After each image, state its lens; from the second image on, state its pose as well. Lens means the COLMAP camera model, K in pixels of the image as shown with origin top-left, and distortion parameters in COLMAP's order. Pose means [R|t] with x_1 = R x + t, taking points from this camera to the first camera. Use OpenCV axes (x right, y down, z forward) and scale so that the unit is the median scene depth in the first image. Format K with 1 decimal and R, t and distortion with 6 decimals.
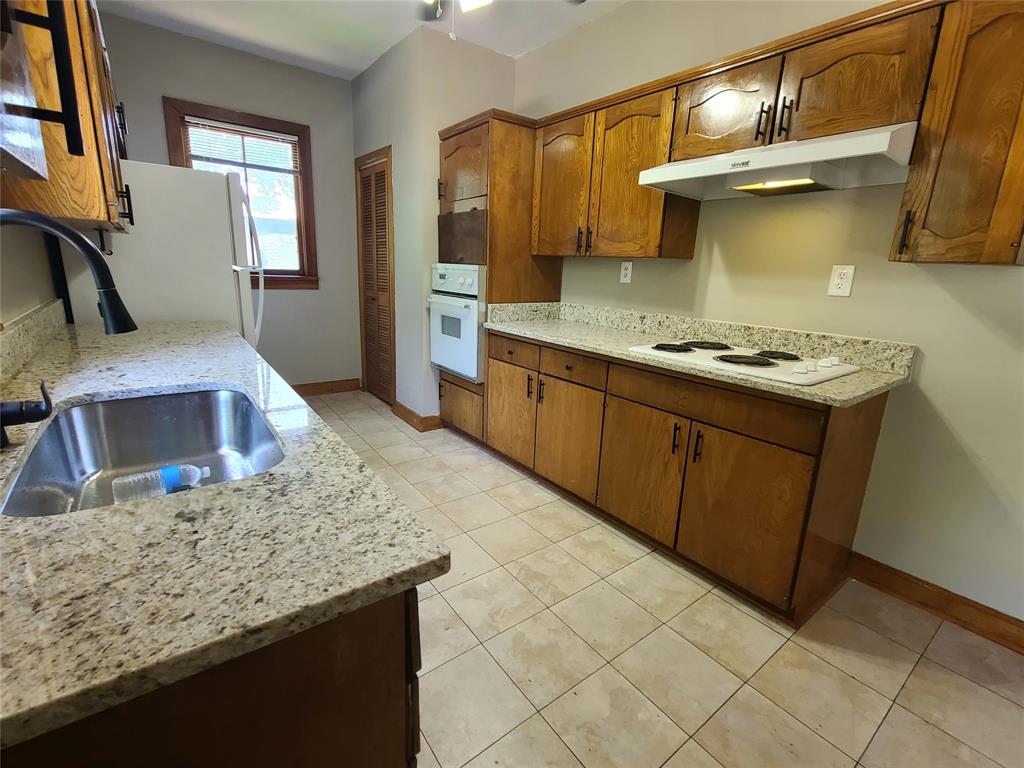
lens RADIAL K [[462.7, 0, 508.9], [0, 462.7, 380.8], [0, 0, 1]] dist [0.002169, -0.000056]
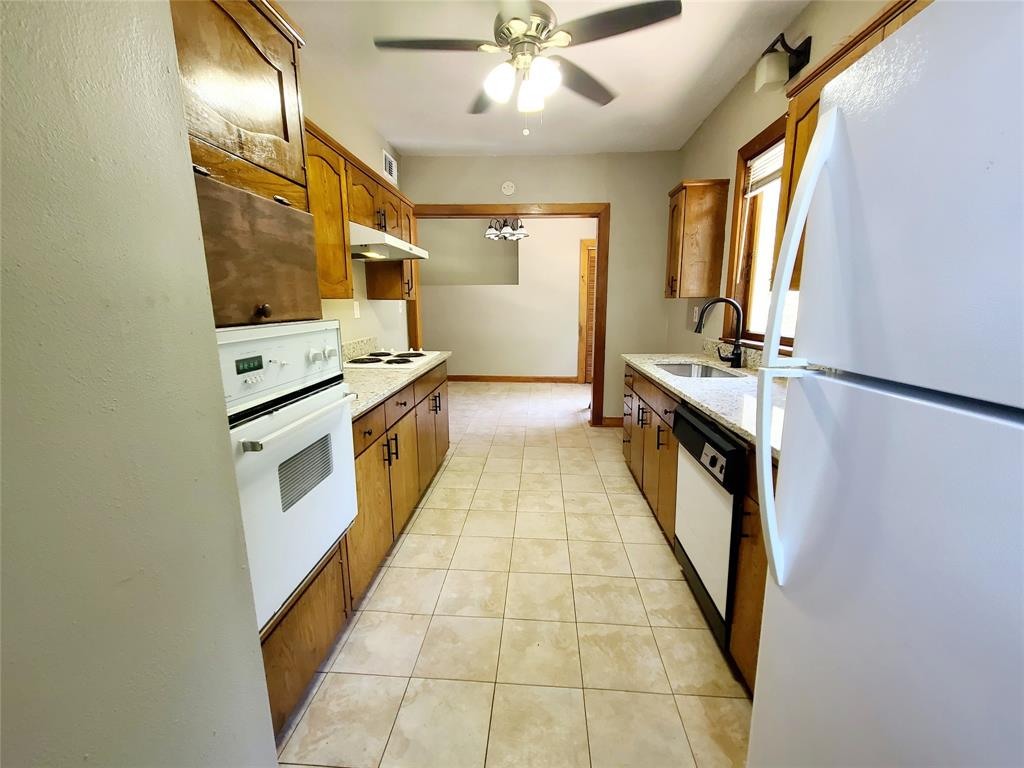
lens RADIAL K [[421.3, 0, 511.1], [0, 421.3, 381.3], [0, 0, 1]] dist [0.000023, -0.000206]
pose [[-0.759080, -0.155763, 0.632089, -0.569982], [0.135704, 0.911763, 0.387650, -0.361275], [-0.636697, 0.380034, -0.670963, 1.275049]]
